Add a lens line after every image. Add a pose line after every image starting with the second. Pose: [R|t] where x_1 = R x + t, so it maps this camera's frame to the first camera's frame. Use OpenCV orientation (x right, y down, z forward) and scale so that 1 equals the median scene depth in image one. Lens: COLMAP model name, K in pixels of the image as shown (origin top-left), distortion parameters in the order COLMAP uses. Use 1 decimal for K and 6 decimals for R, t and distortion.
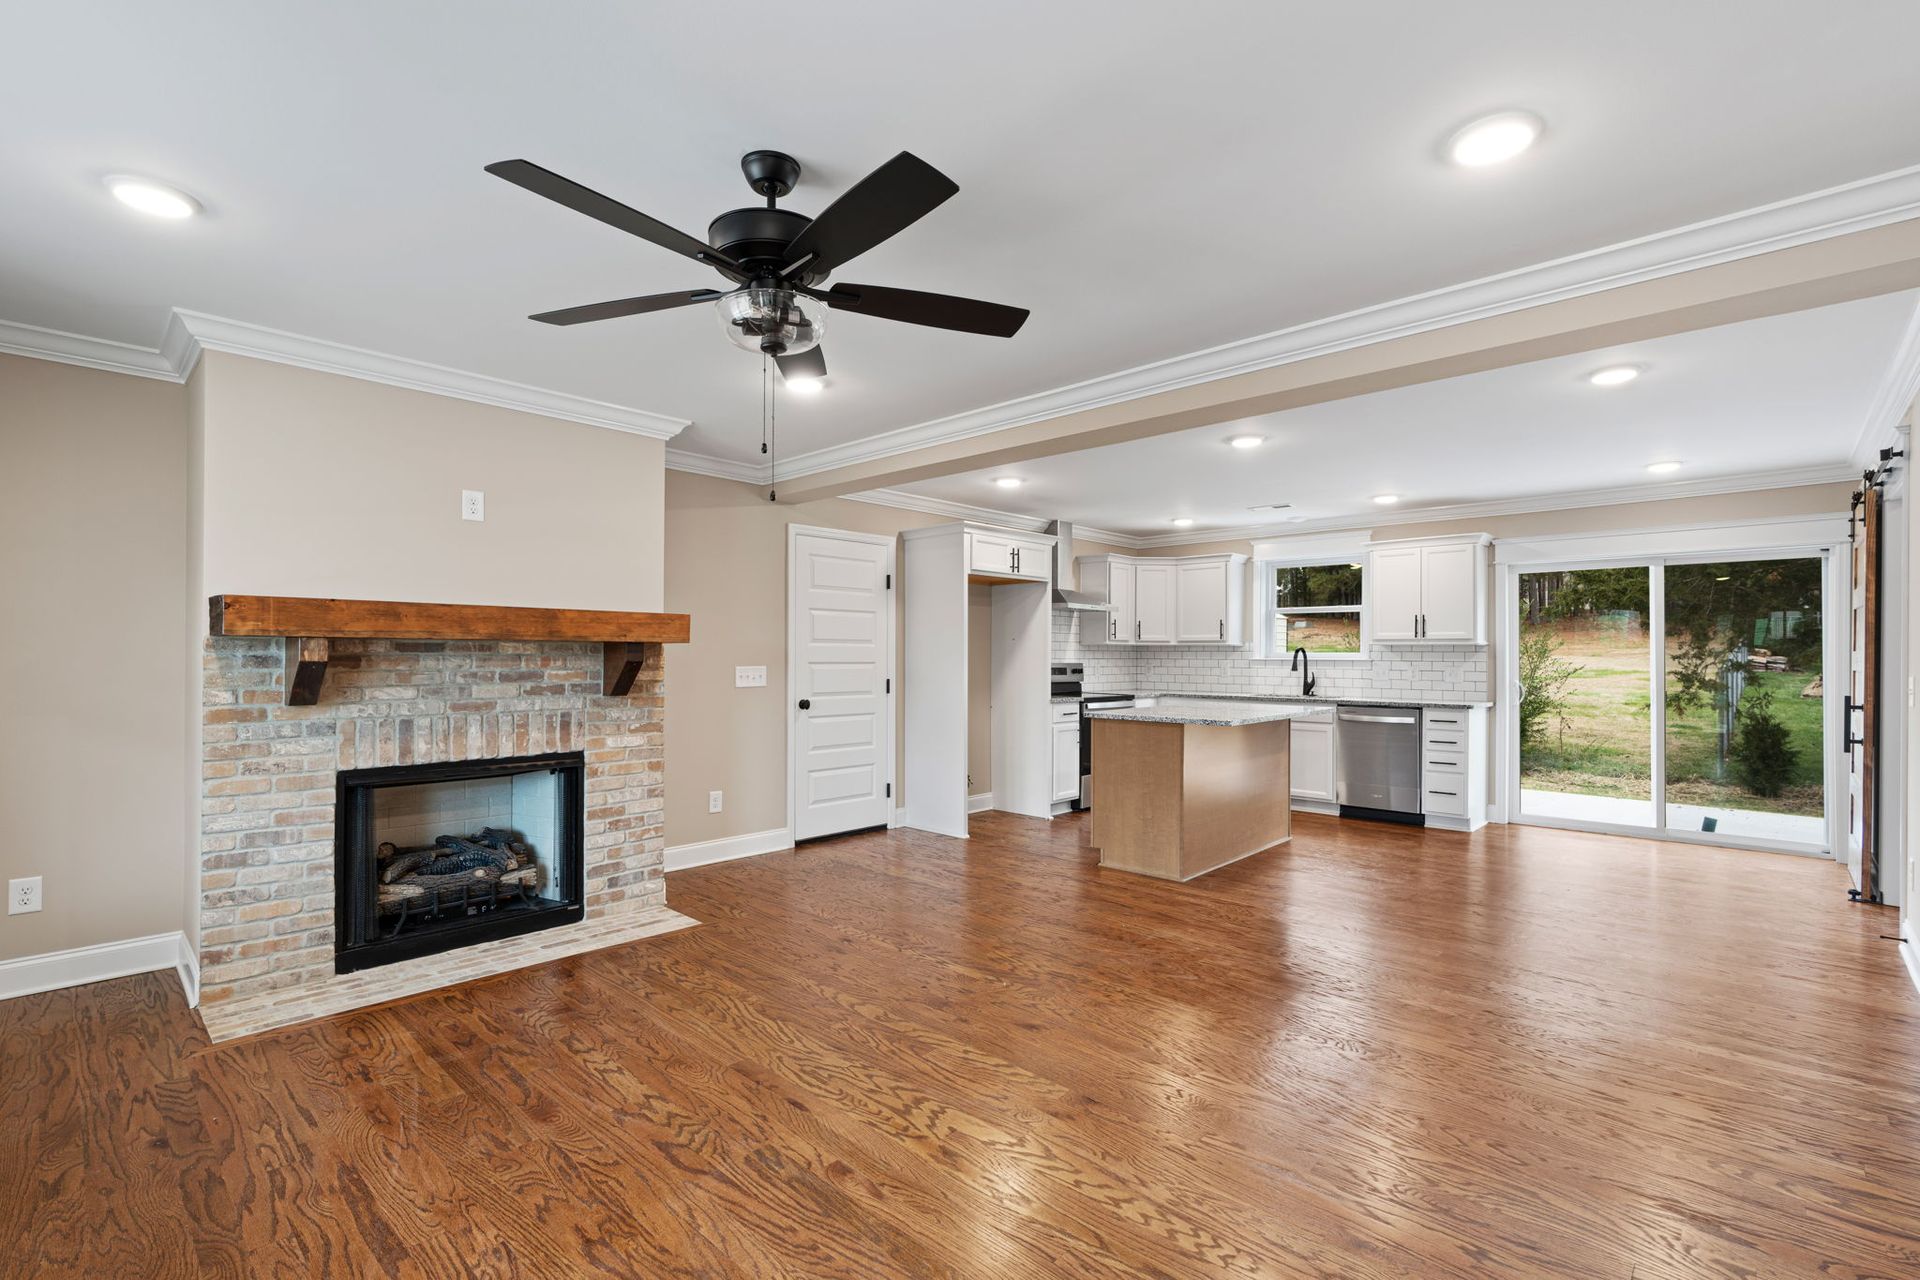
lens RADIAL K [[870.6, 0, 967.1], [0, 870.6, 648.4], [0, 0, 1]] dist [-0.004093, 0.000546]
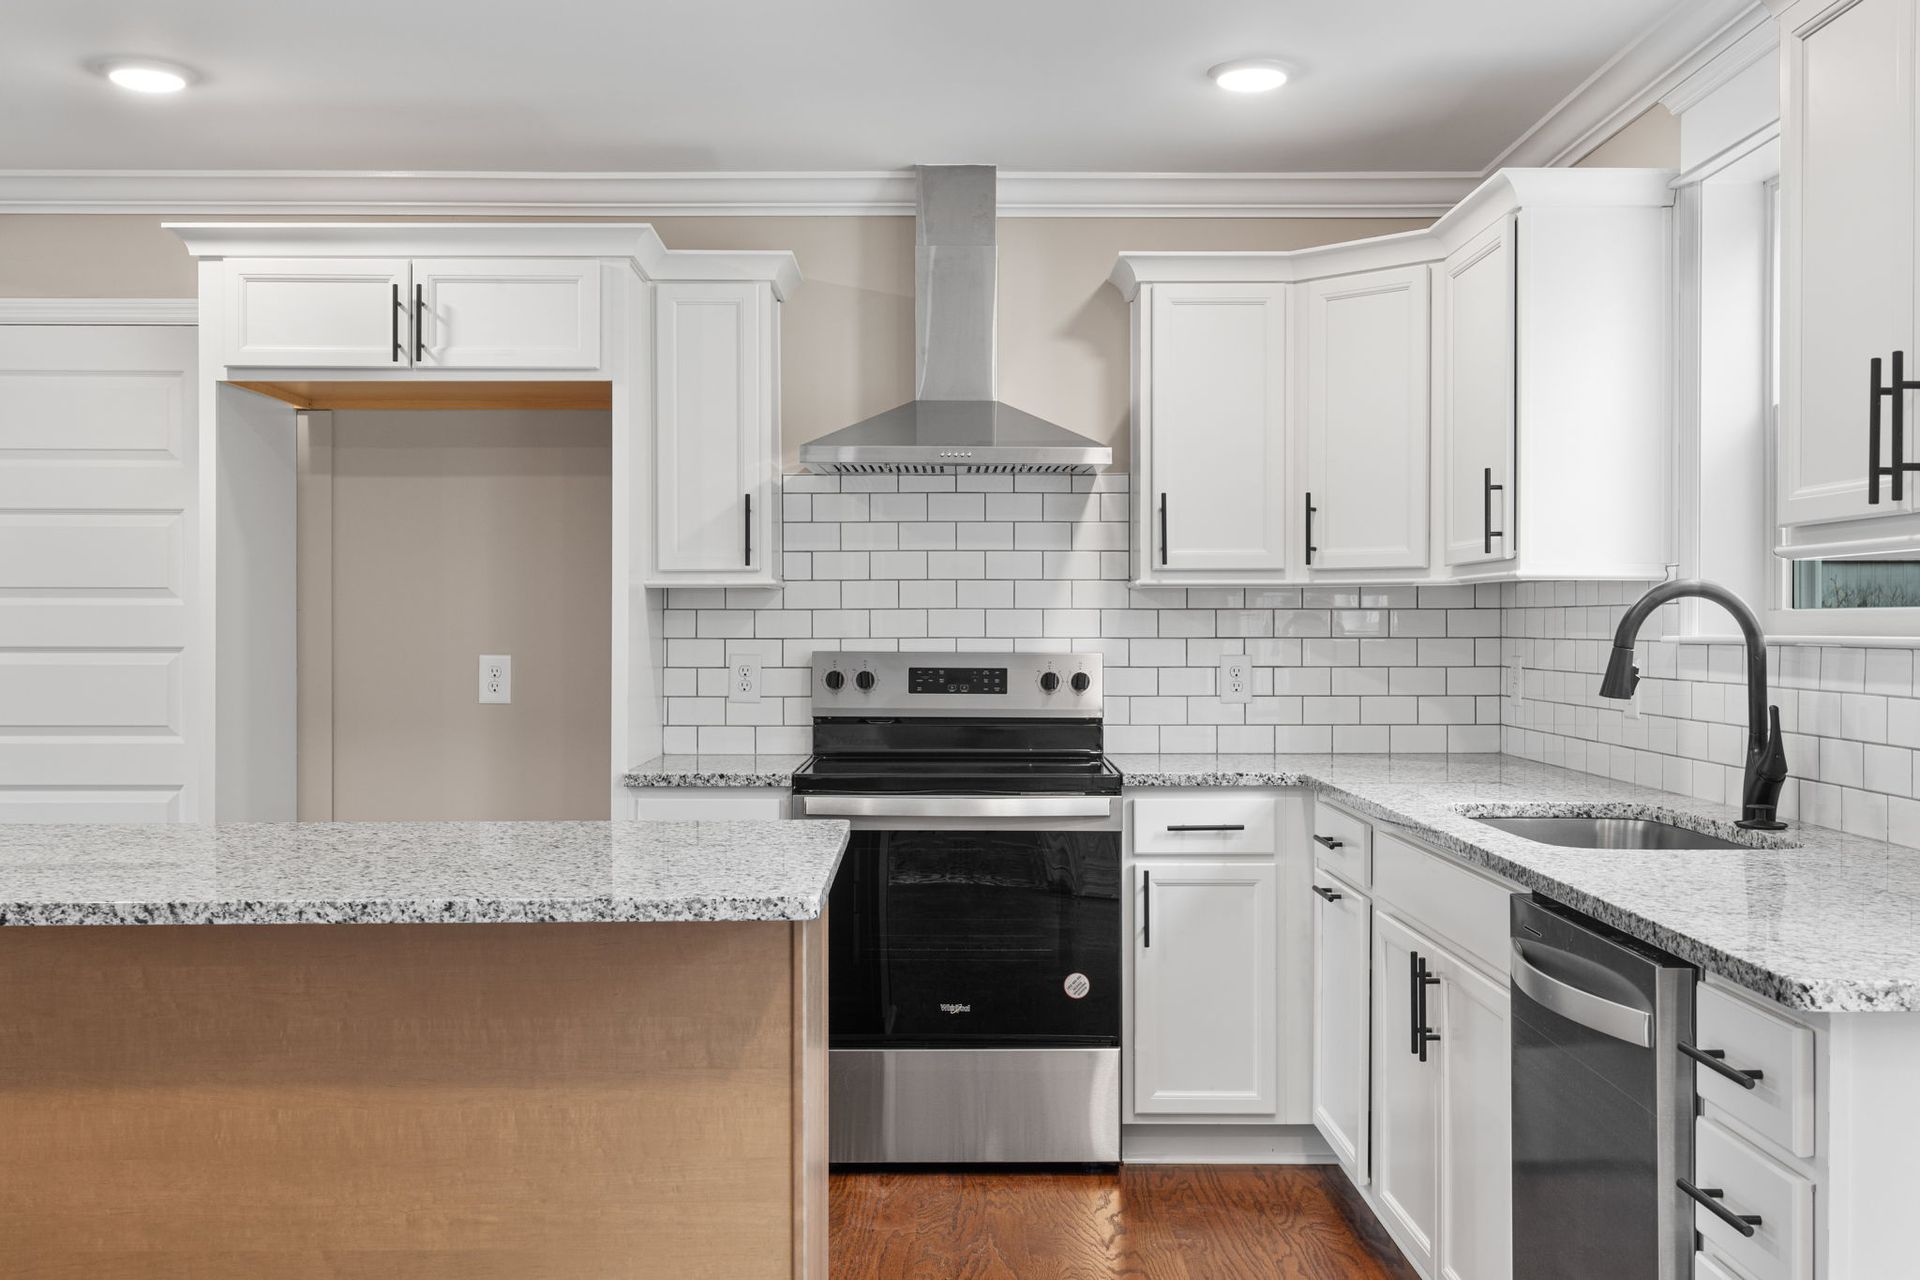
lens RADIAL K [[1884.6, 0, 972.1], [0, 1884.6, 643.6], [0, 0, 1]] dist [0.010707, 0.000000]
pose [[0.684549, 0.001865, -0.728964, 0.688344], [0.009455, 0.999890, 0.011437, 0.008028], [0.728905, -0.014722, 0.684456, 0.686938]]
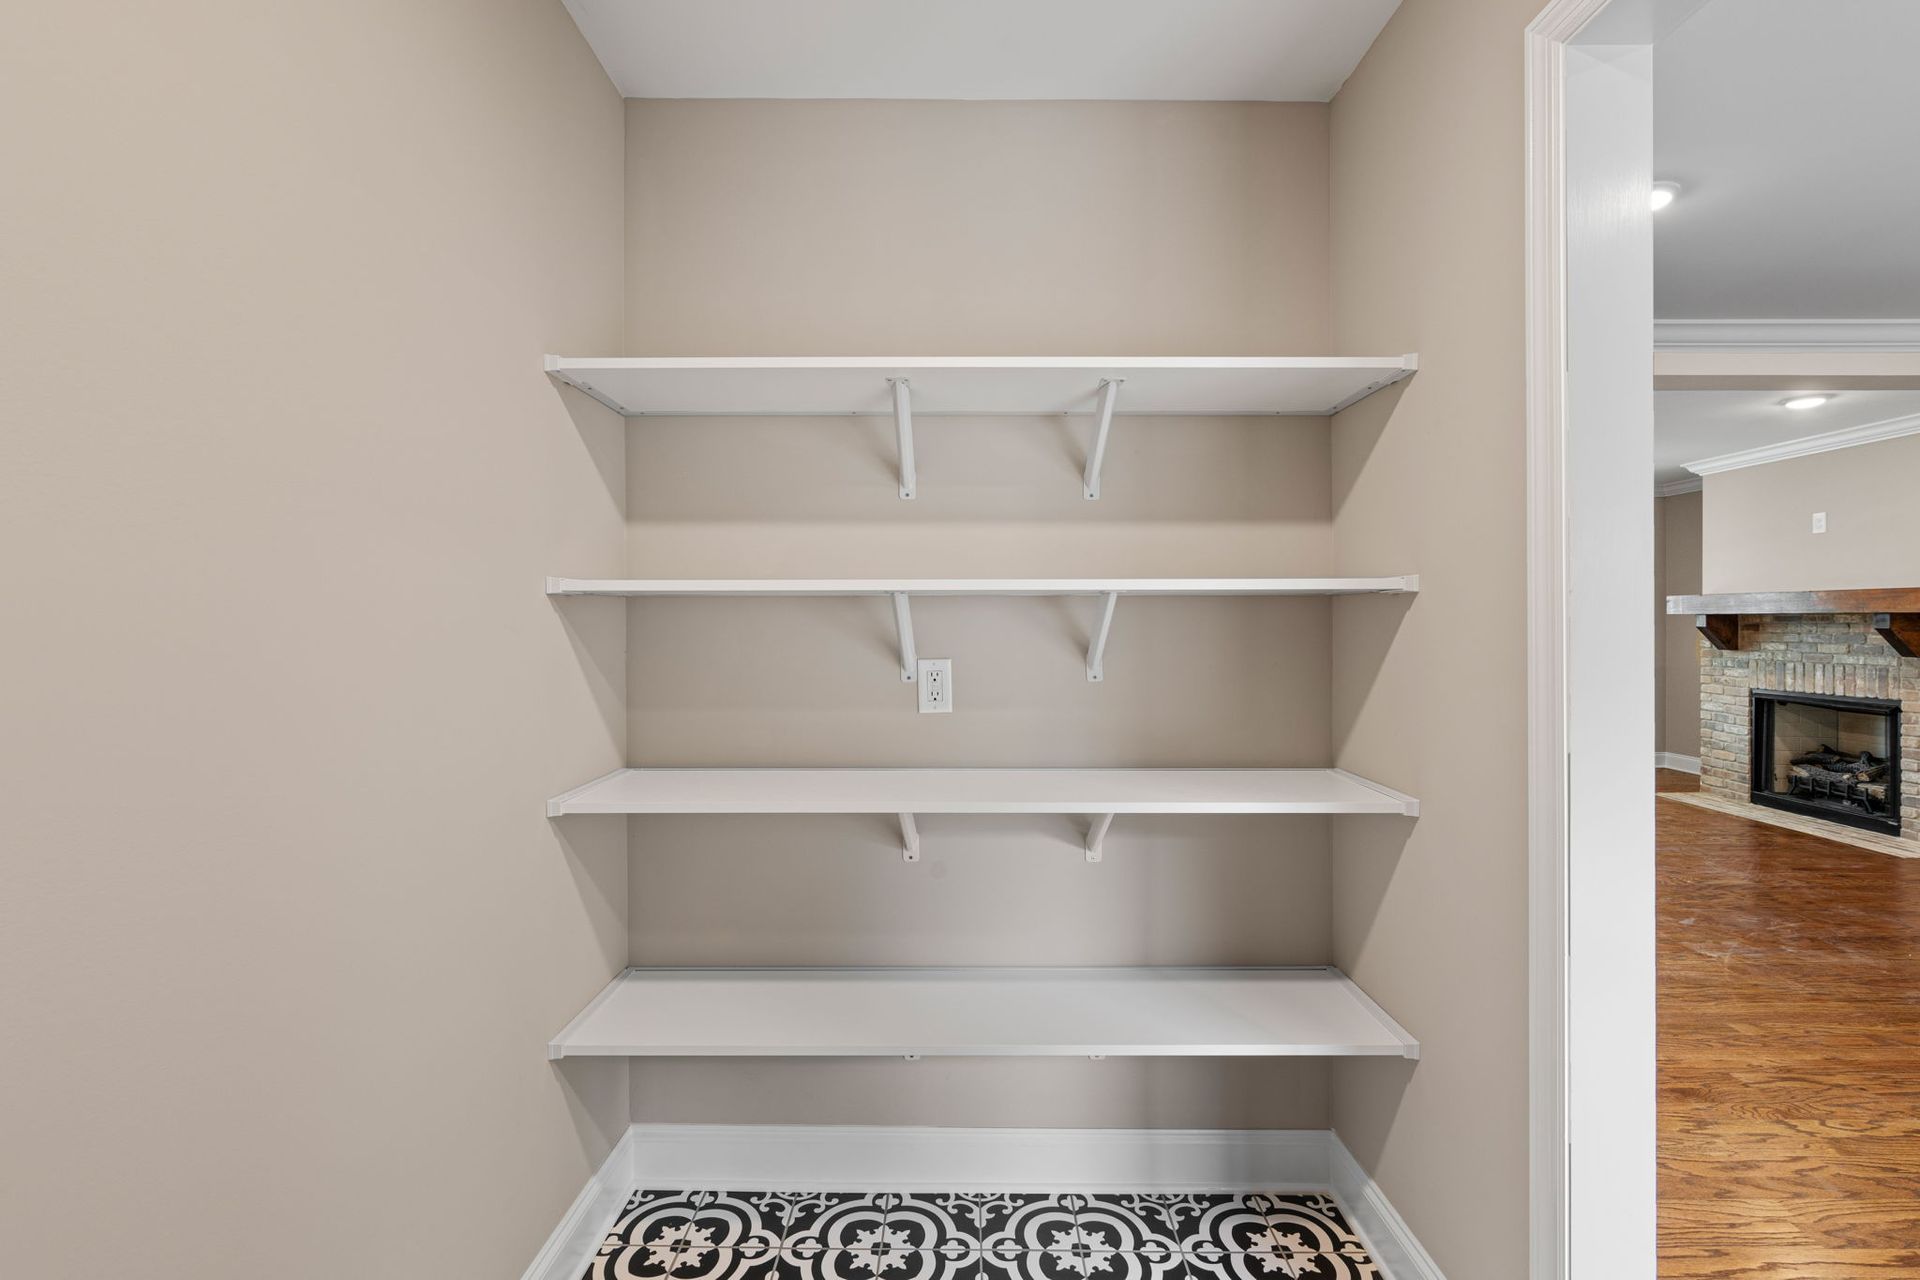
lens RADIAL K [[870.6, 0, 963.0], [0, 870.6, 622.4], [0, 0, 1]] dist [-0.004093, 0.000546]
pose [[-0.732464, -0.004525, -0.680791, 0.890945], [0.000273, 0.999976, -0.006940, 0.009240], [0.680806, -0.005269, -0.732445, 0.642216]]
